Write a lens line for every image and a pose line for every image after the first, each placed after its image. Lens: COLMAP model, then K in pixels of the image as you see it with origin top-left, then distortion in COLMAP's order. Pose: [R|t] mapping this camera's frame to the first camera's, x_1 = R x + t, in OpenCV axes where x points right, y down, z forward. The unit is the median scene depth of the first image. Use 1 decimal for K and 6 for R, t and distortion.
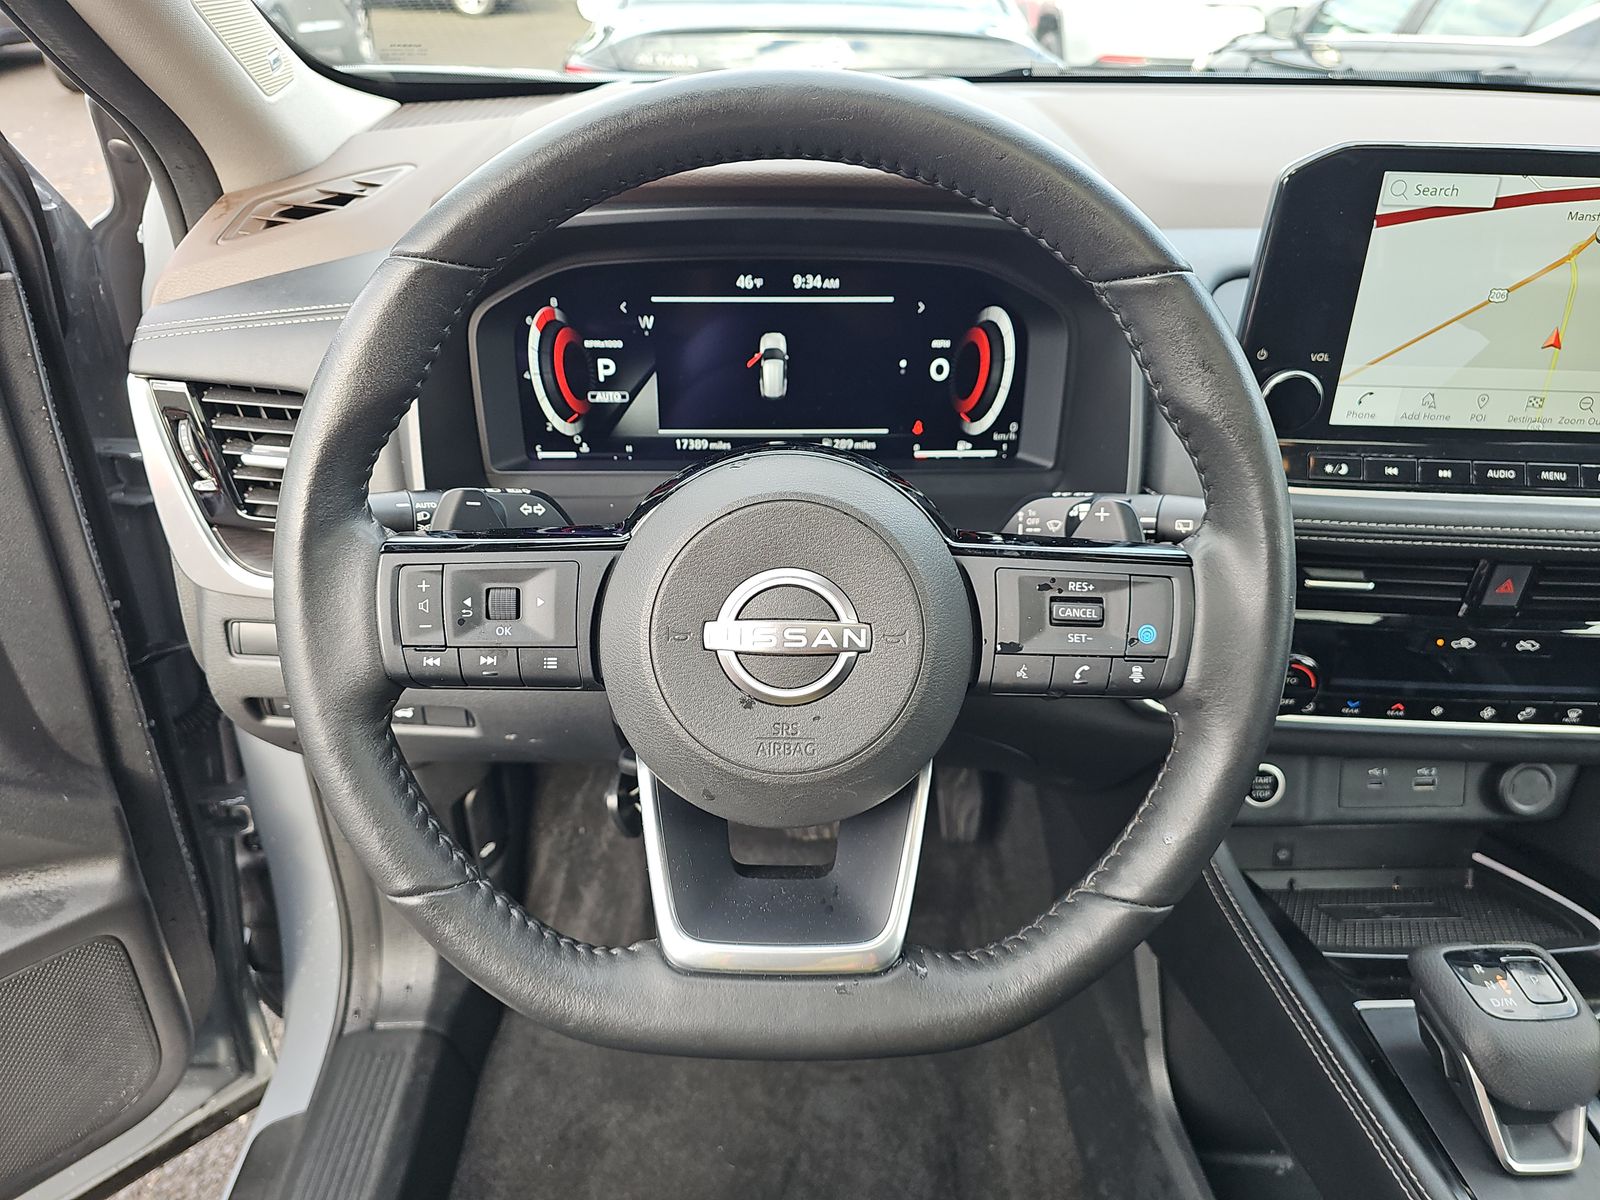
lens RADIAL K [[1056.3, 0, 800.0], [0, 1056.3, 600.0], [0, 0, 1]] dist [0.028932, -0.051185]
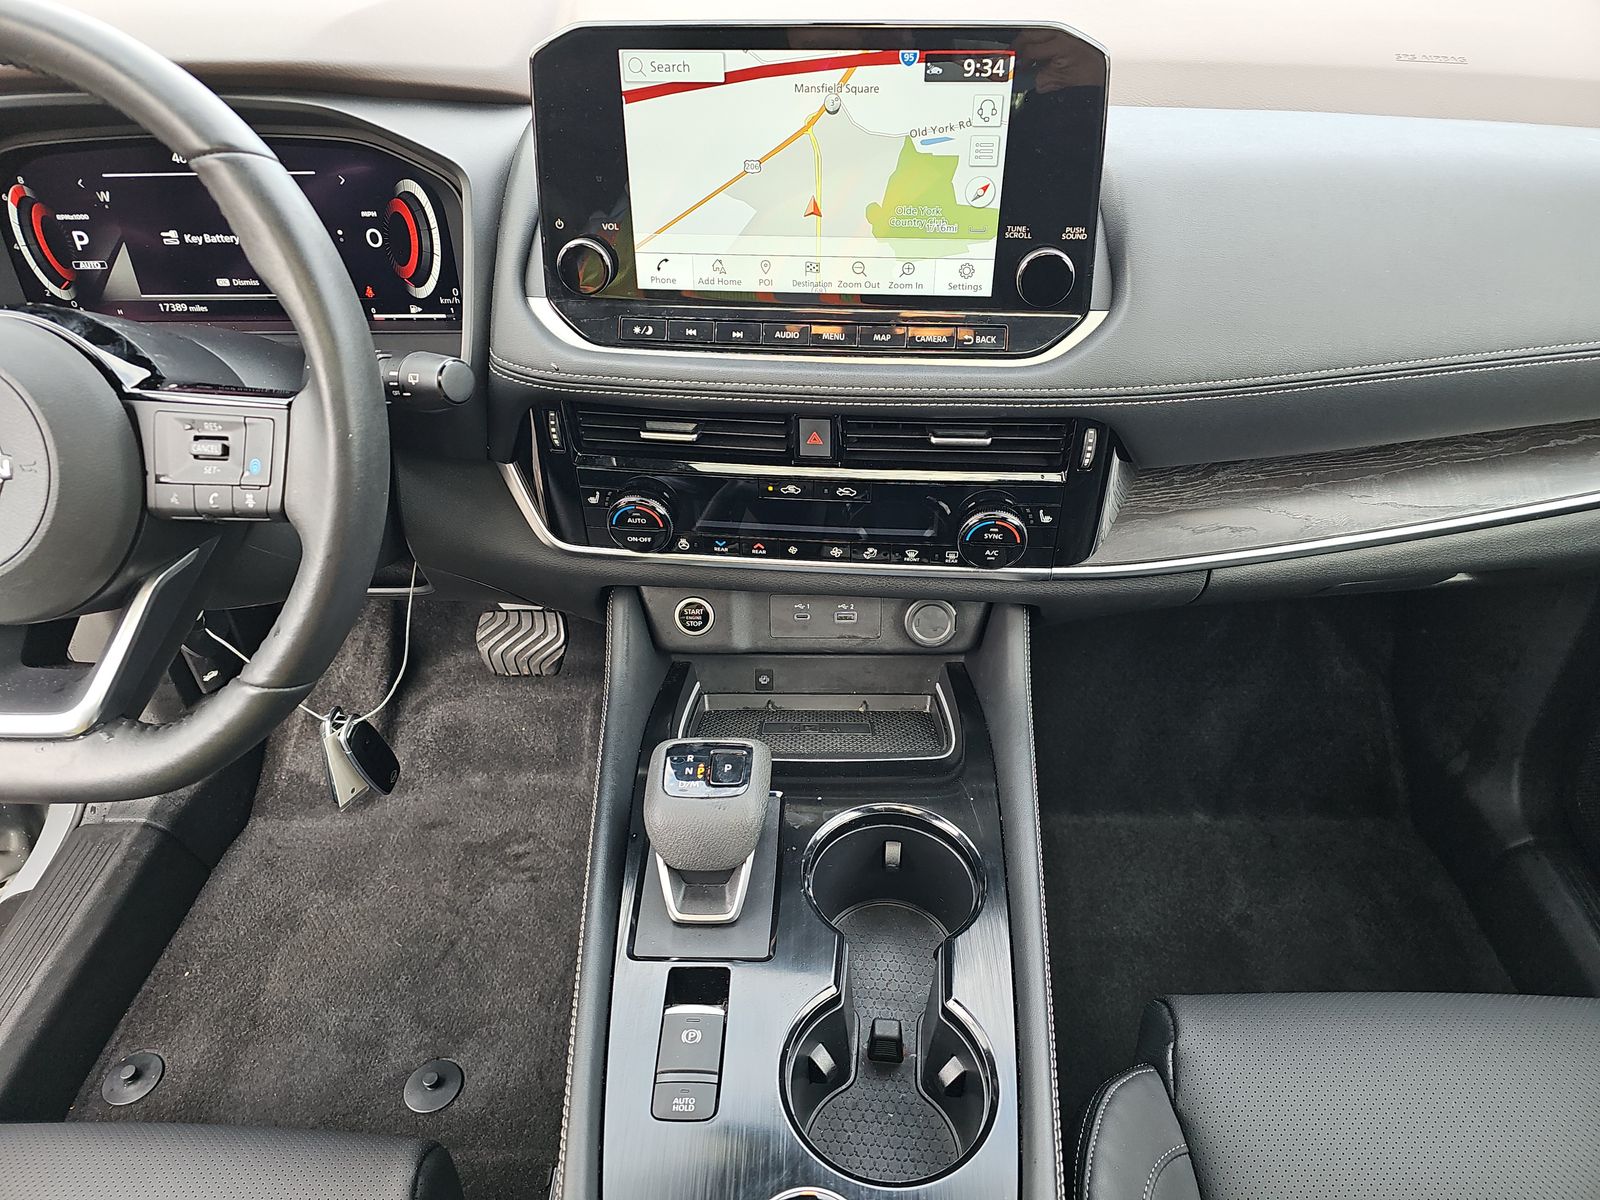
lens RADIAL K [[1045.8, 0, 800.0], [0, 1045.8, 600.0], [0, 0, 1]] dist [0.036486, -0.039296]
pose [[0.997824, 0.014632, -0.064289, 0.659546], [-0.006684, 0.992490, 0.122146, 0.020457], [0.065593, -0.121450, 0.990428, -0.109245]]
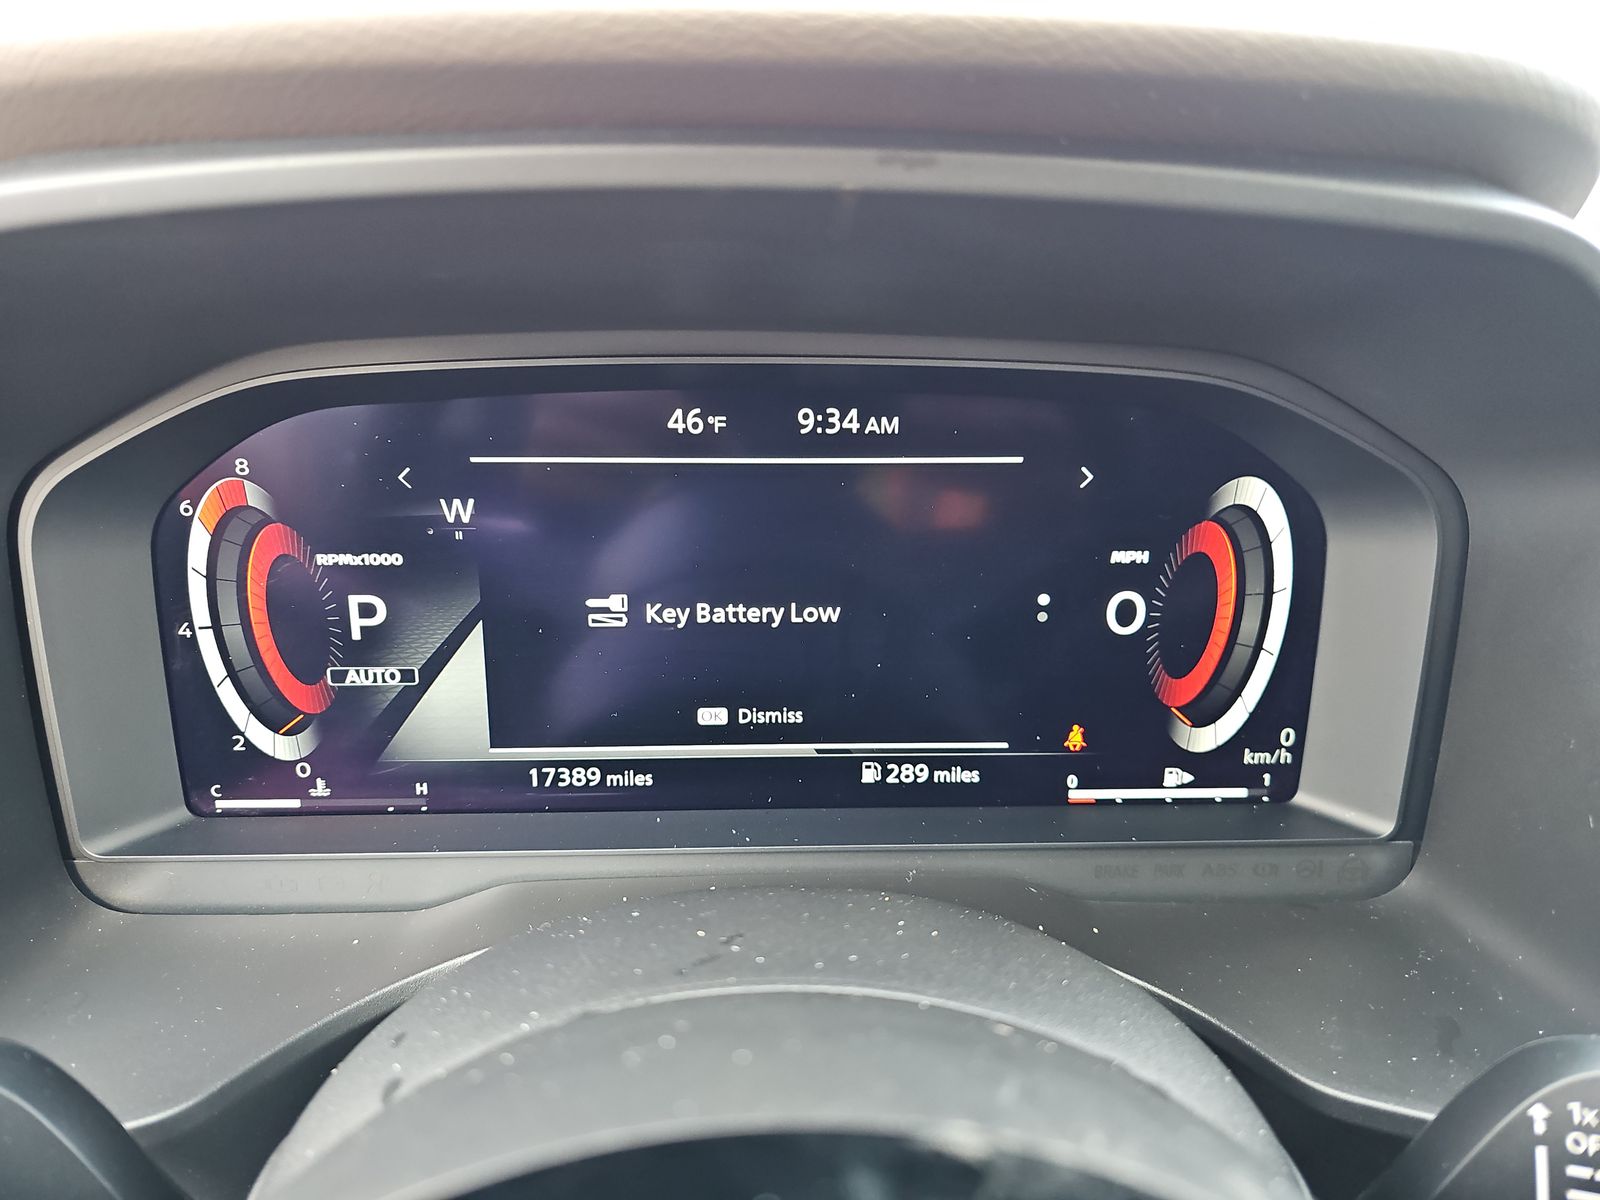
lens RADIAL K [[1056.3, 0, 800.0], [0, 1056.3, 600.0], [0, 0, 1]] dist [0.028932, -0.051185]
pose [[0.999988, -0.001601, 0.004623, -0.006717], [0.002383, 0.984663, -0.174449, -0.147722], [-0.004273, 0.174458, 0.984655, 0.568388]]
